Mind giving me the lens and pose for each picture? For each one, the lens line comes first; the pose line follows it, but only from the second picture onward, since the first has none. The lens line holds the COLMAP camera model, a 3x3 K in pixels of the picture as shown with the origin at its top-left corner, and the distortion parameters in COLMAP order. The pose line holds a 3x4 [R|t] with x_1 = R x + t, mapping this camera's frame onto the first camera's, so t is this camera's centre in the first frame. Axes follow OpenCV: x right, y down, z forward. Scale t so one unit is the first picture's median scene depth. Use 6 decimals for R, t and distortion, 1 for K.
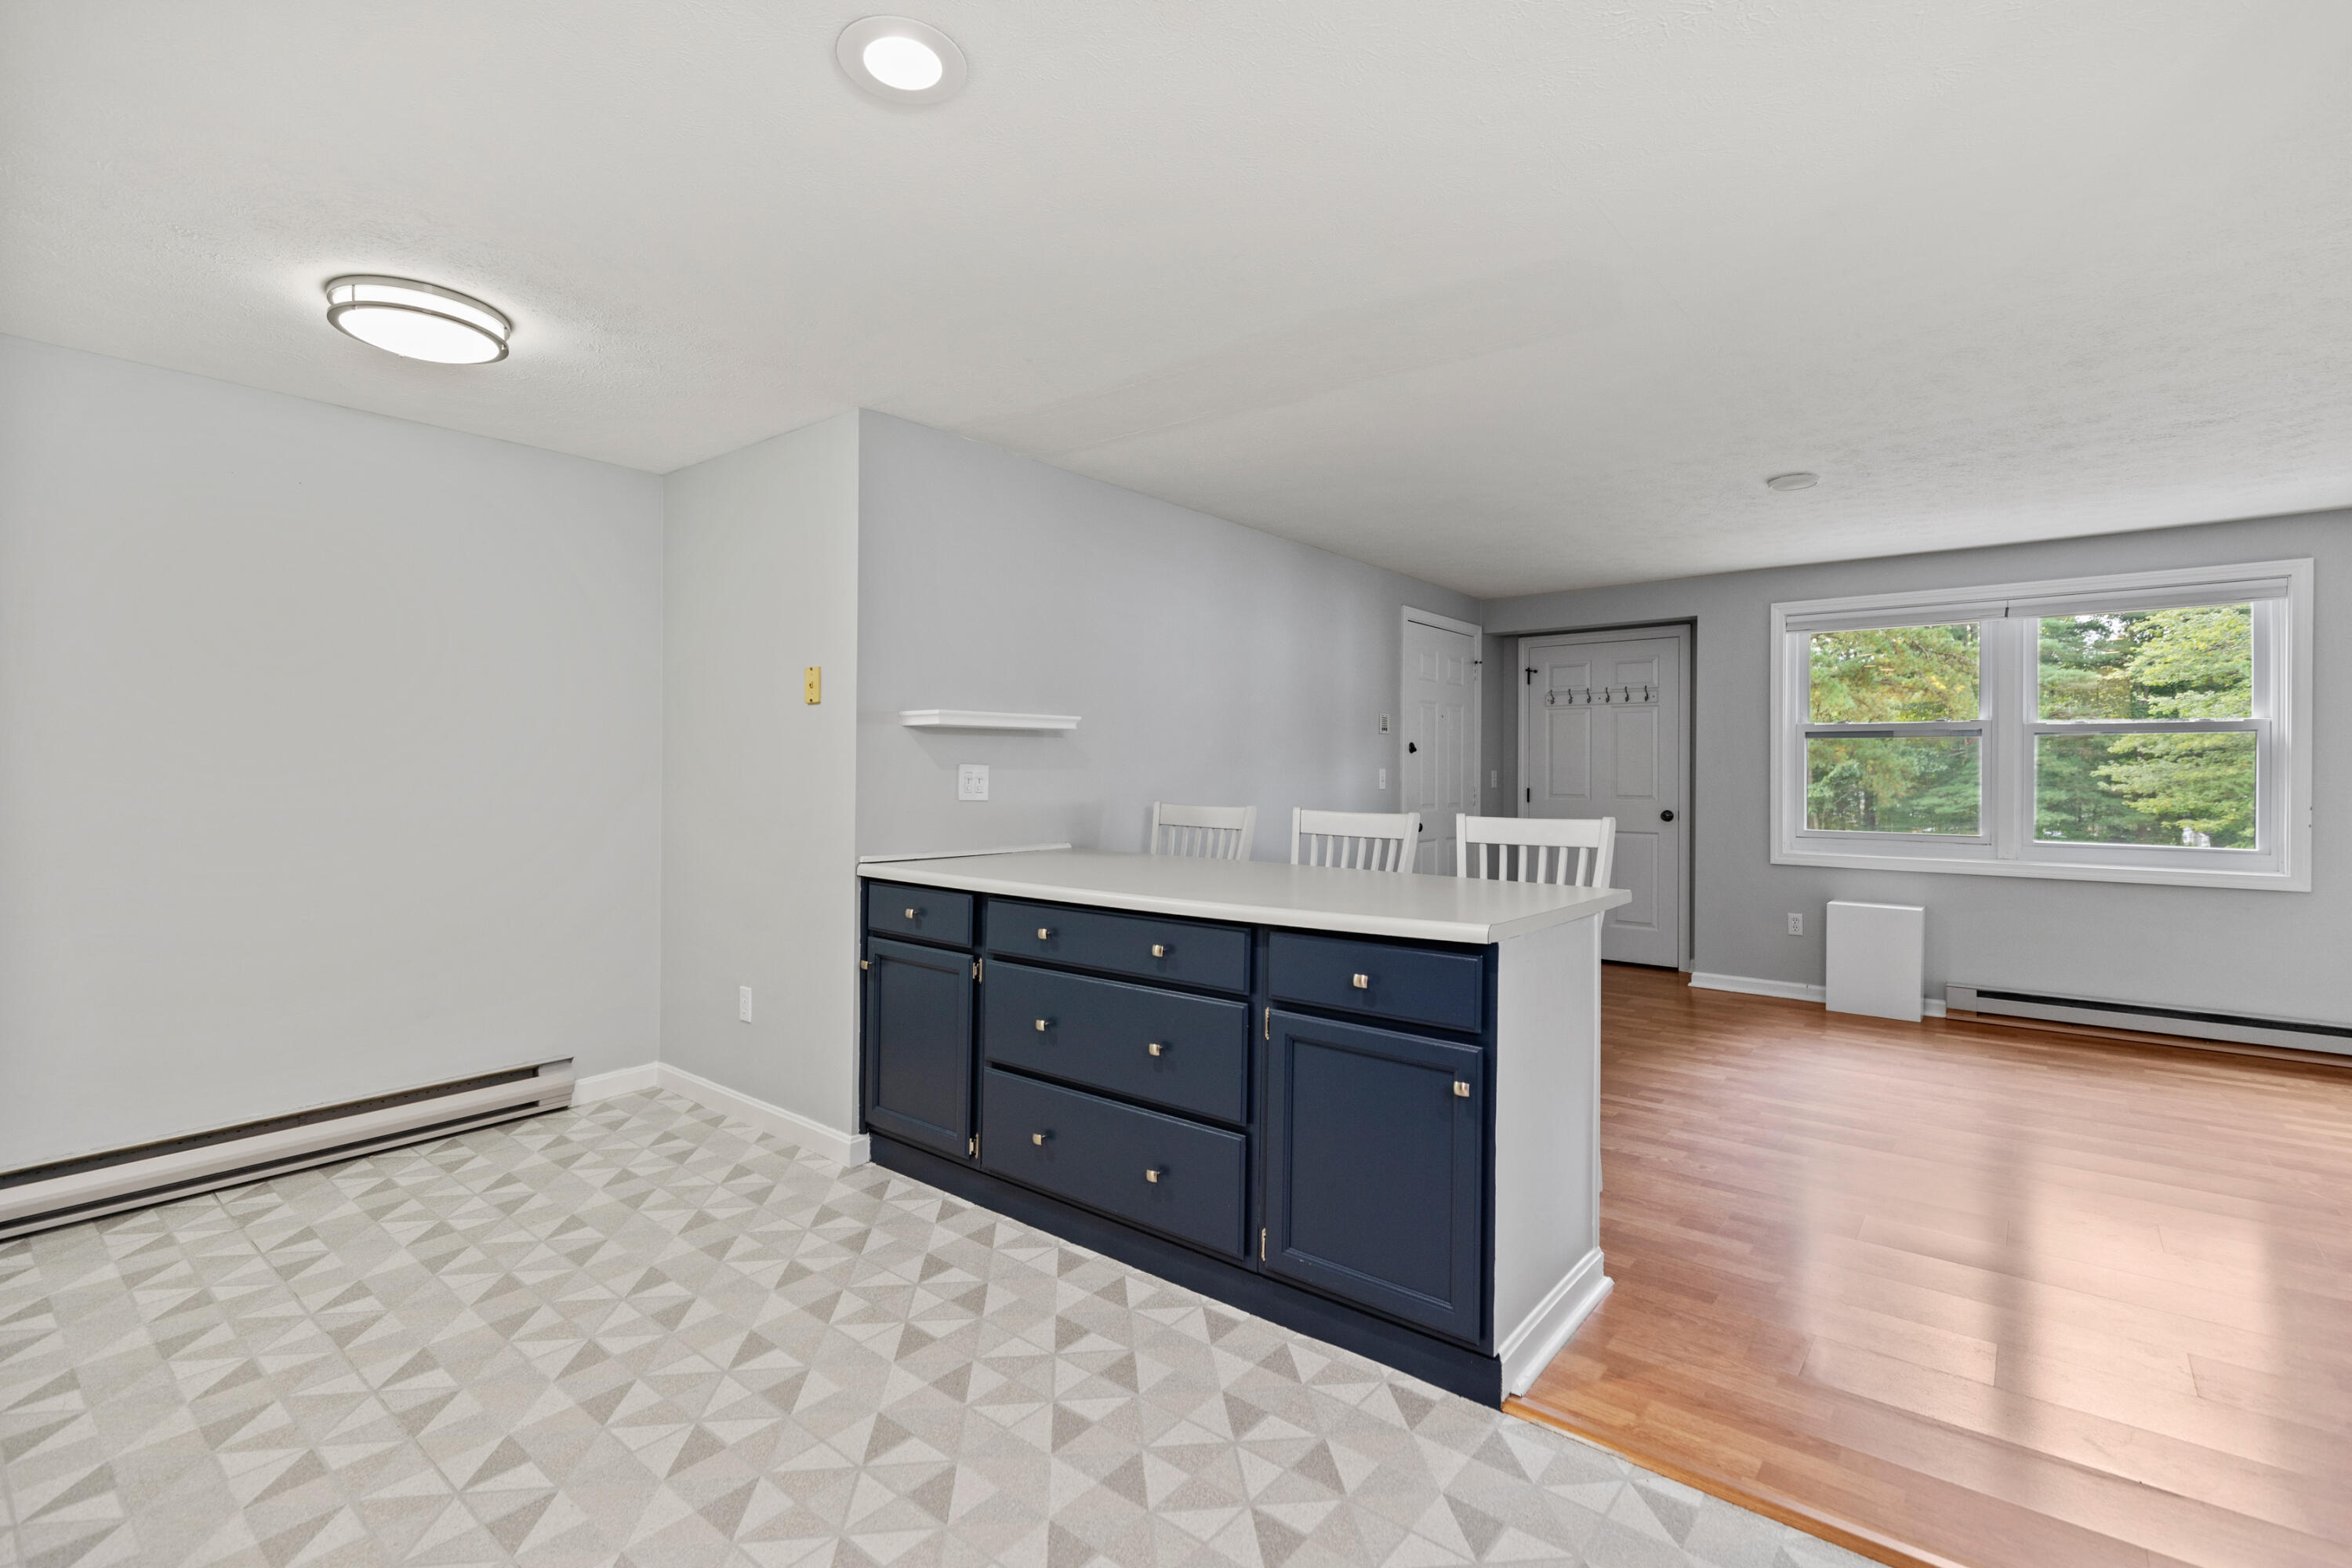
lens RADIAL K [[1050.7, 0, 1188.8], [0, 1050.7, 776.5], [0, 0, 1]] dist [0.000468, 0.000114]
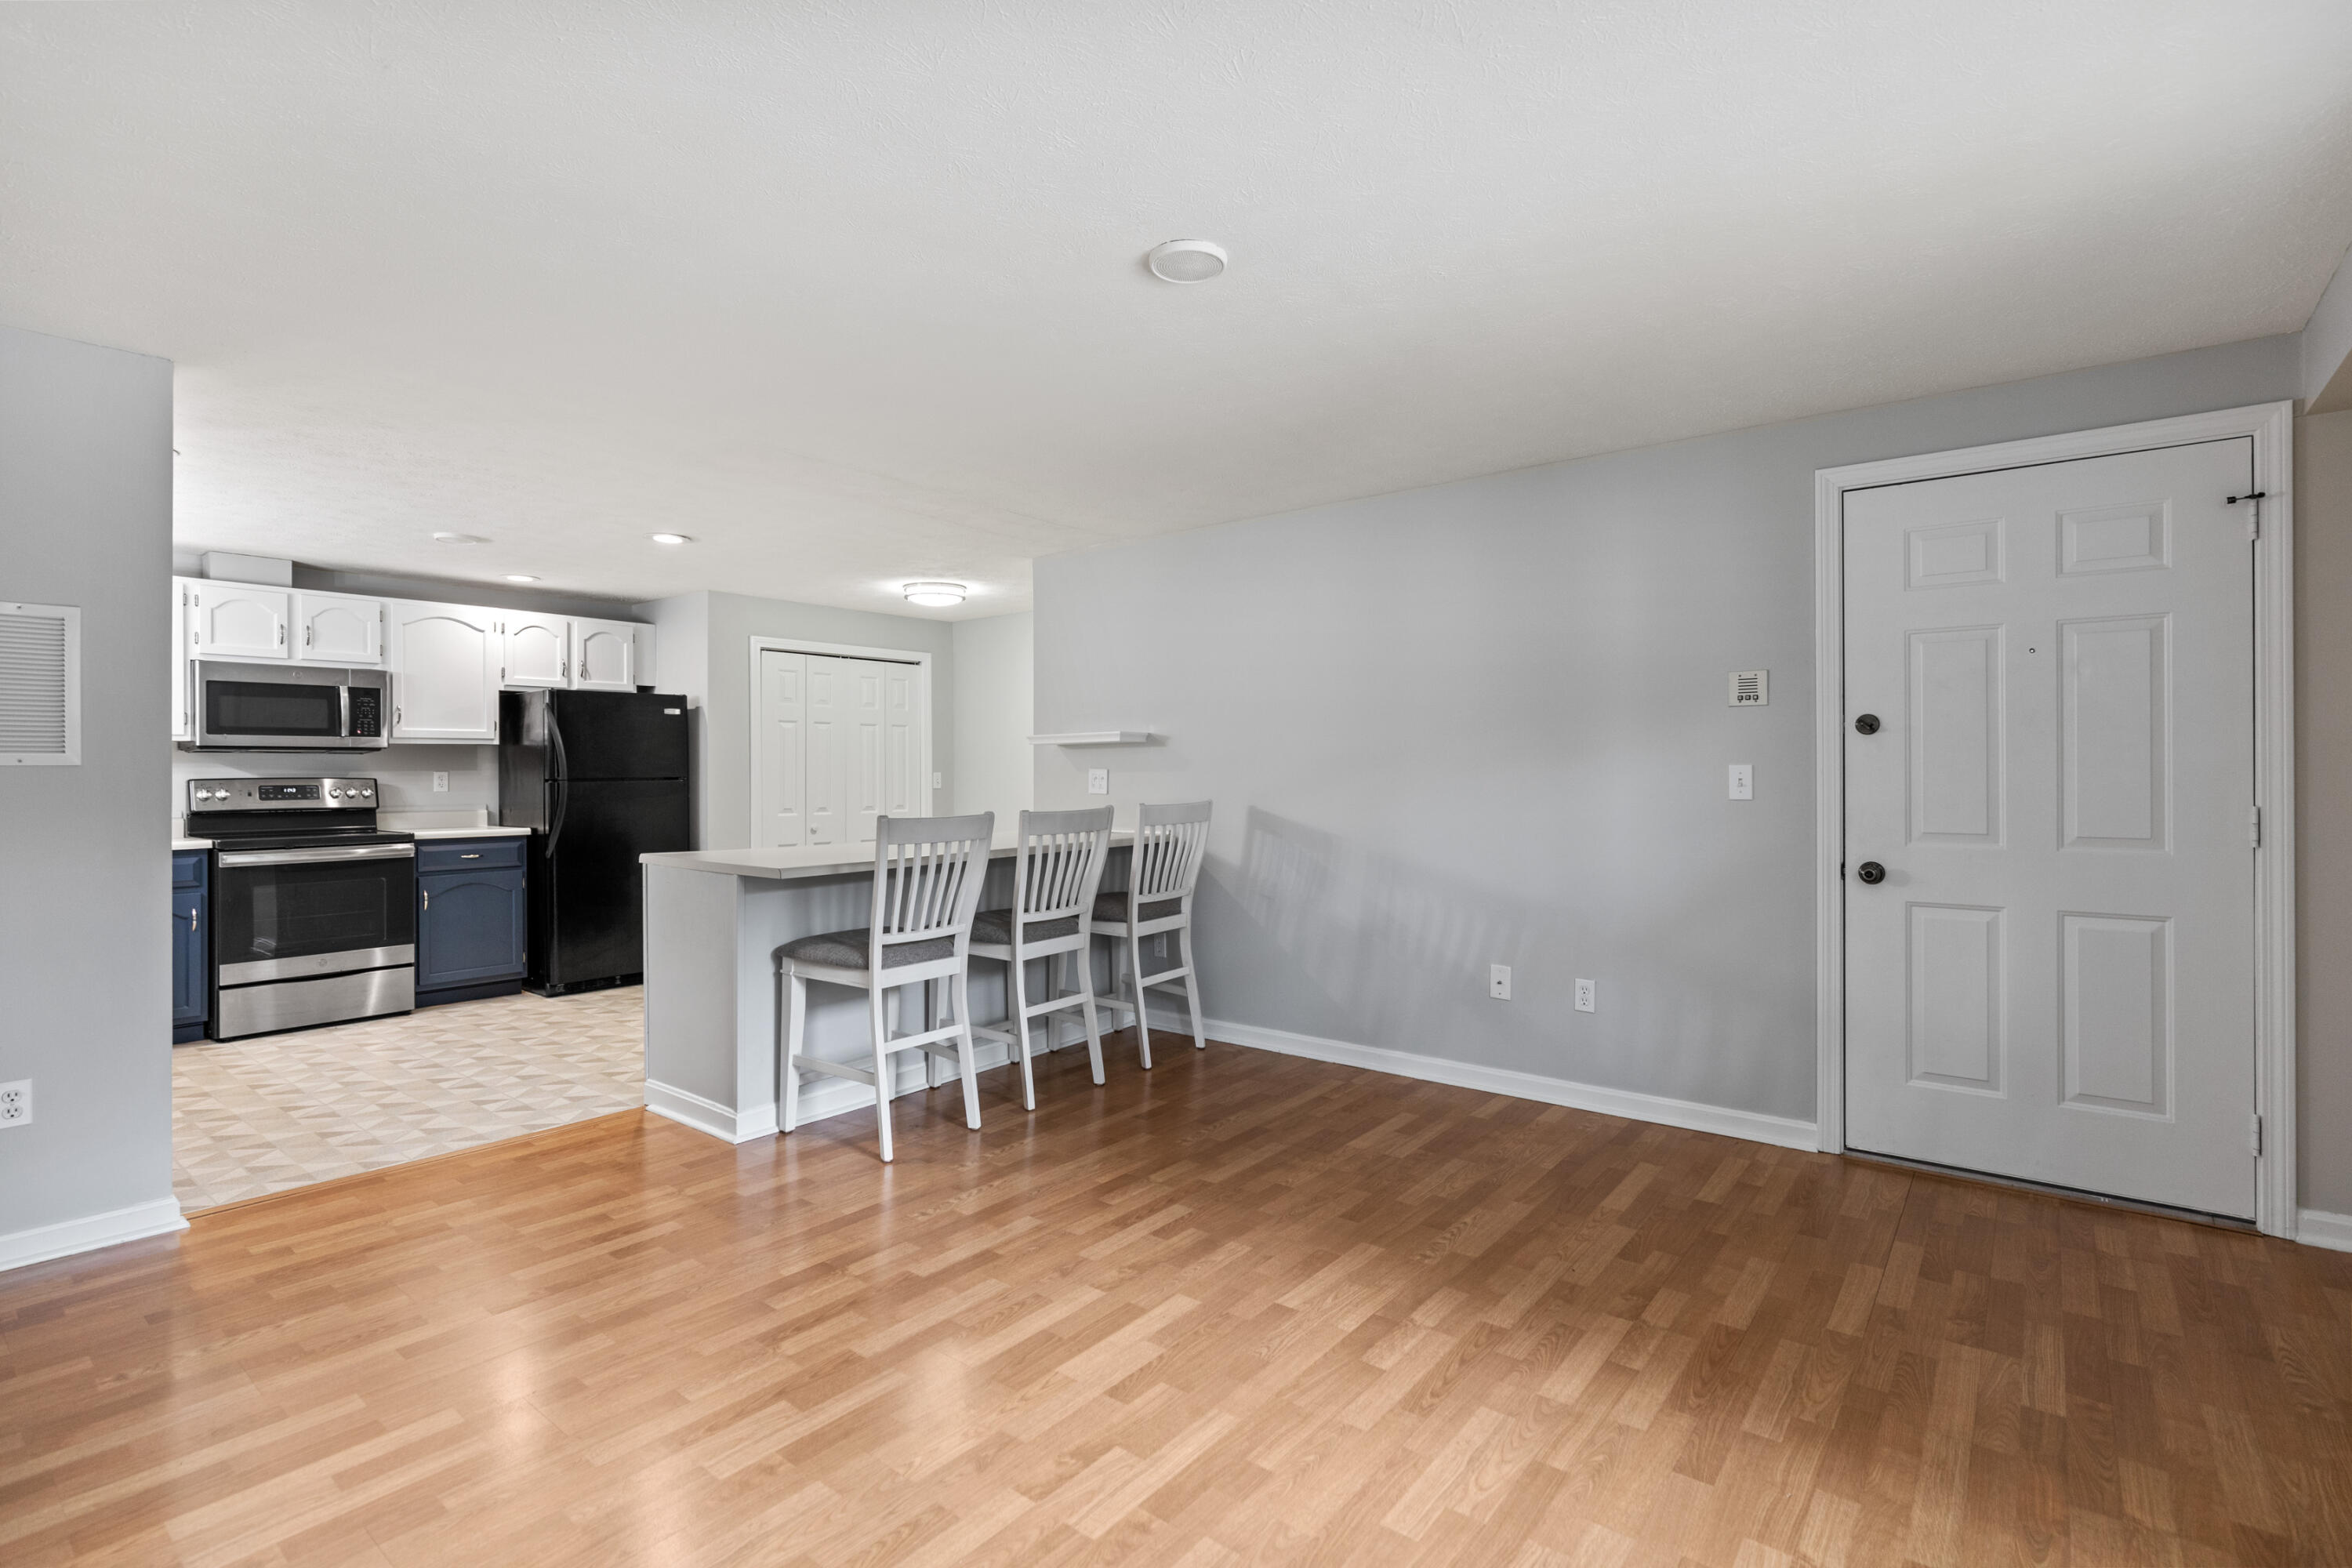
lens RADIAL K [[1085.2, 0, 1193.3], [0, 1085.2, 777.0], [0, 0, 1]] dist [-0.003845, -0.000549]
pose [[0.018051, 0.001207, -0.999836, 0.877590], [0.000003, 0.999999, 0.001207, -0.001263], [0.999837, -0.000024, 0.018051, 0.751408]]
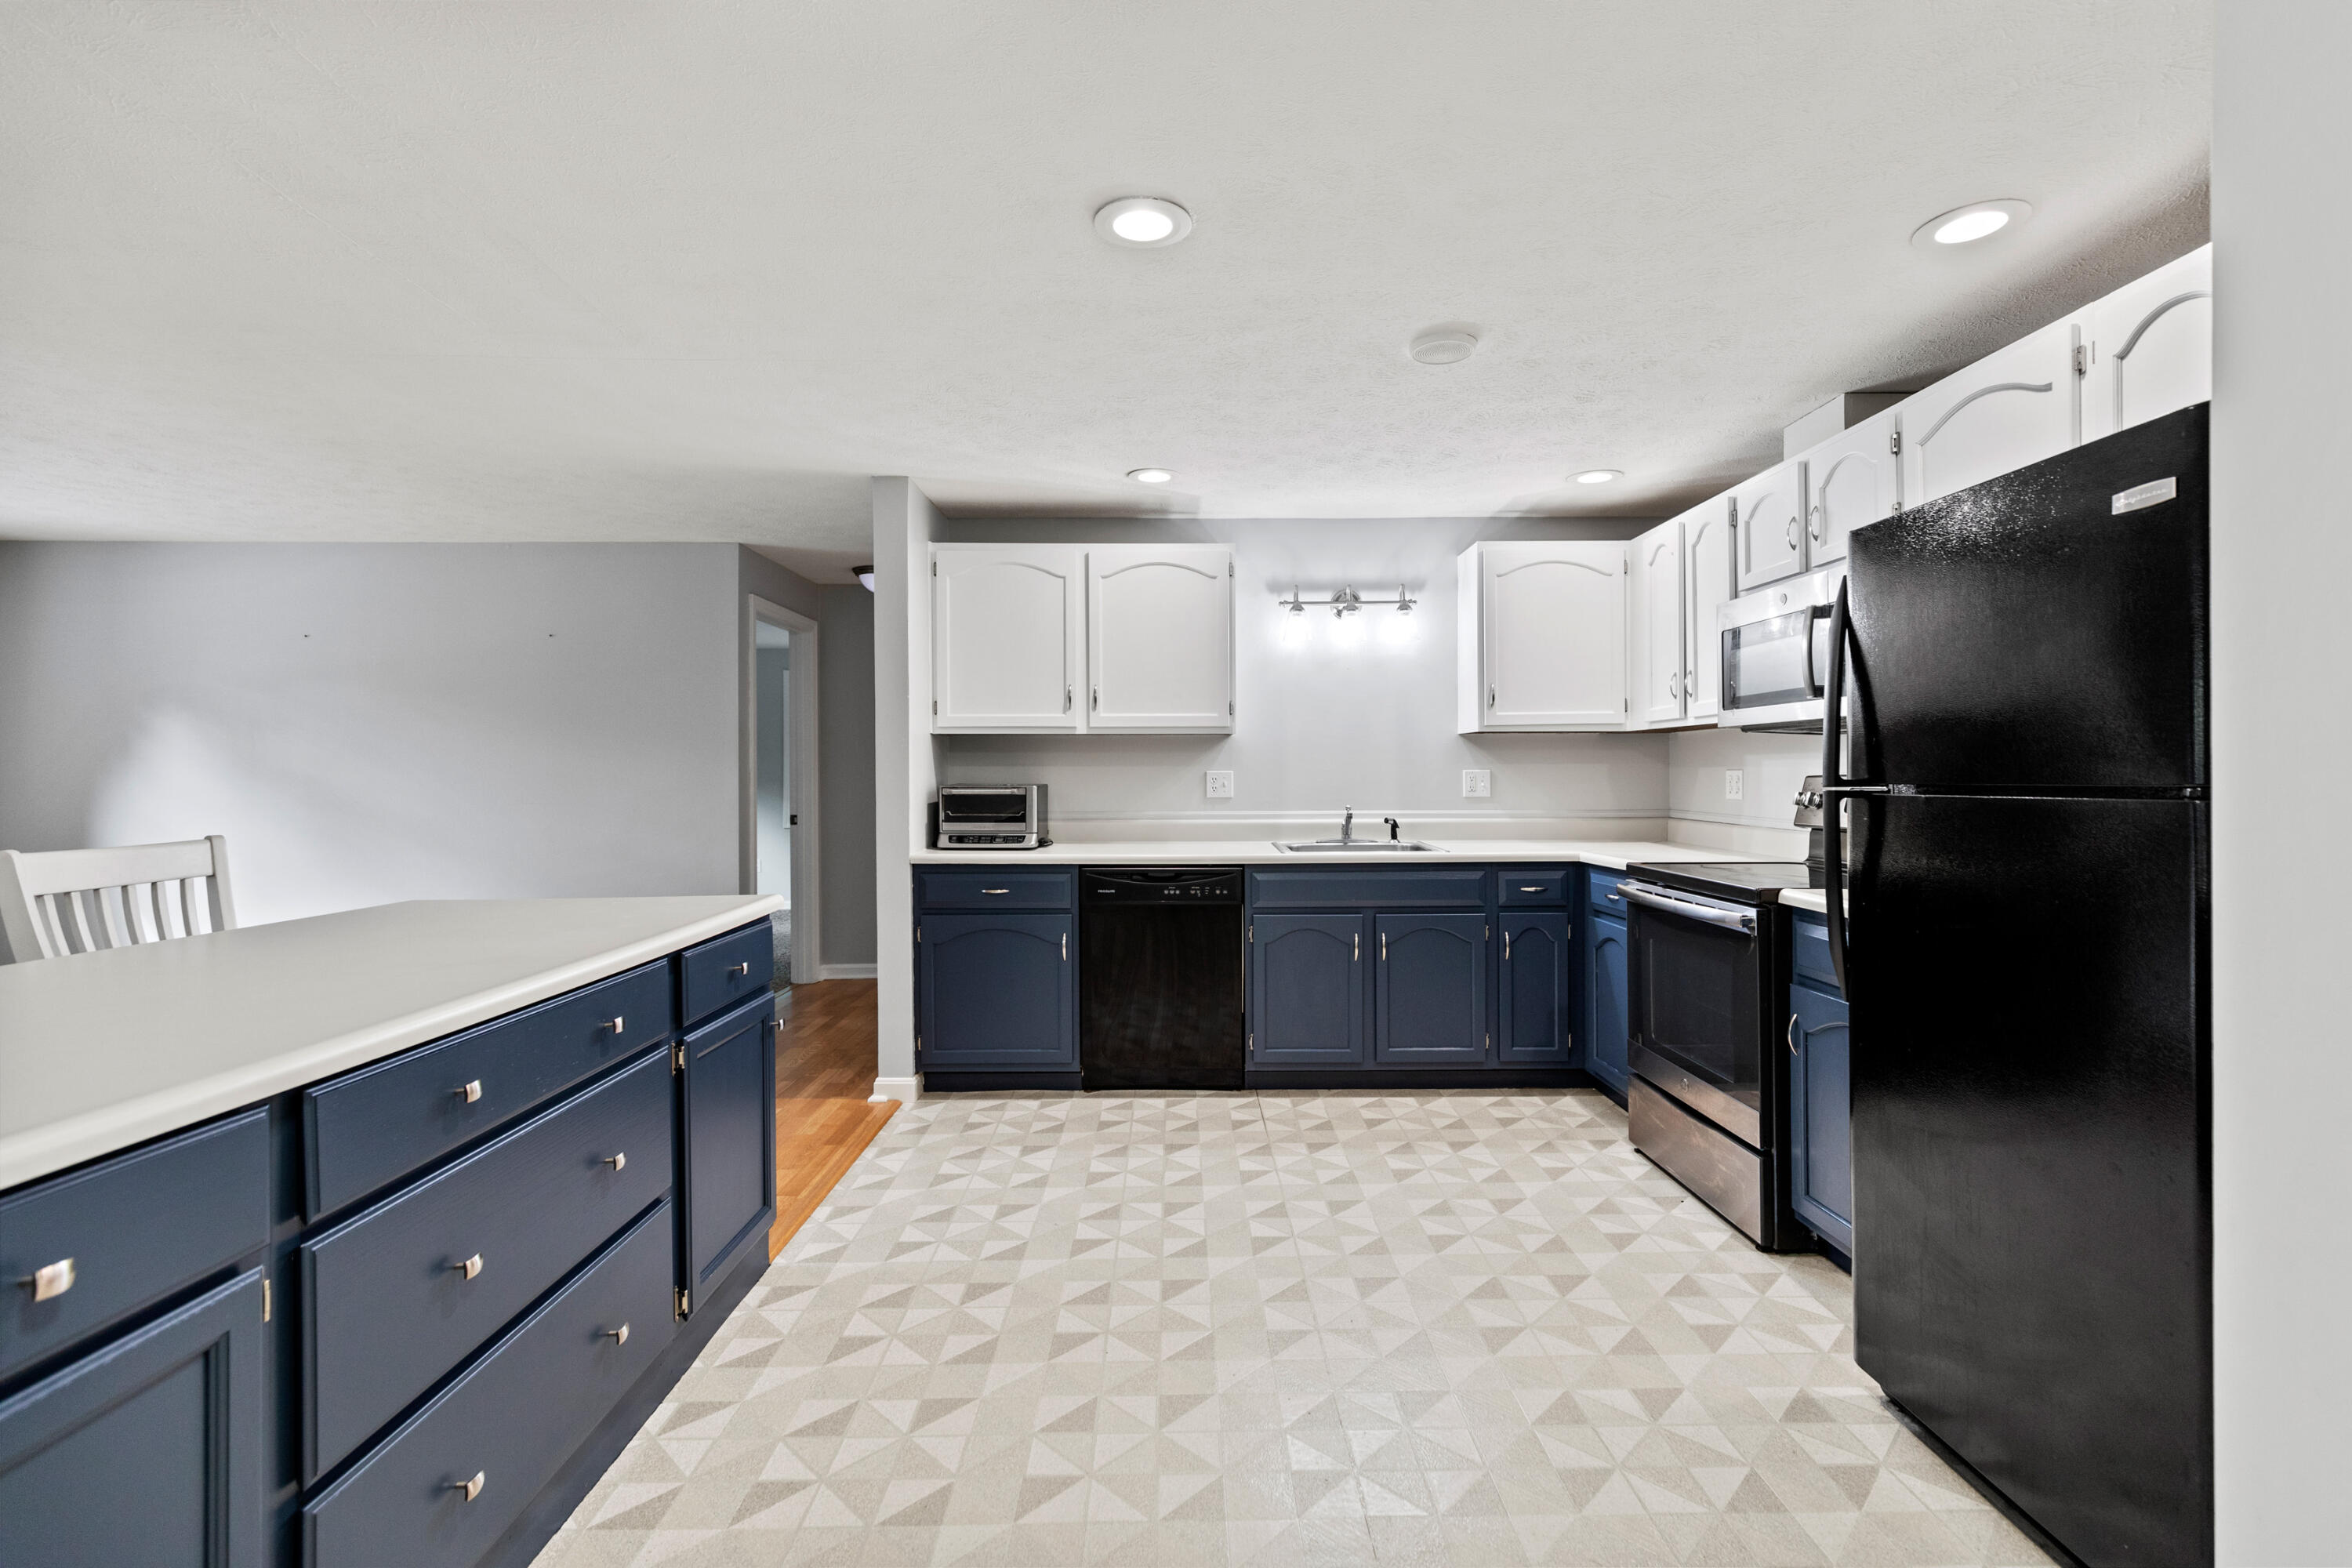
lens RADIAL K [[1050.7, 0, 1187.8], [0, 1050.7, 778.8], [0, 0, 1]] dist [0.000468, 0.000114]
pose [[-0.643042, -0.005934, 0.765808, -0.412356], [0.003843, 0.999932, 0.010975, -0.005118], [-0.765821, 0.010000, -0.642976, 0.546373]]
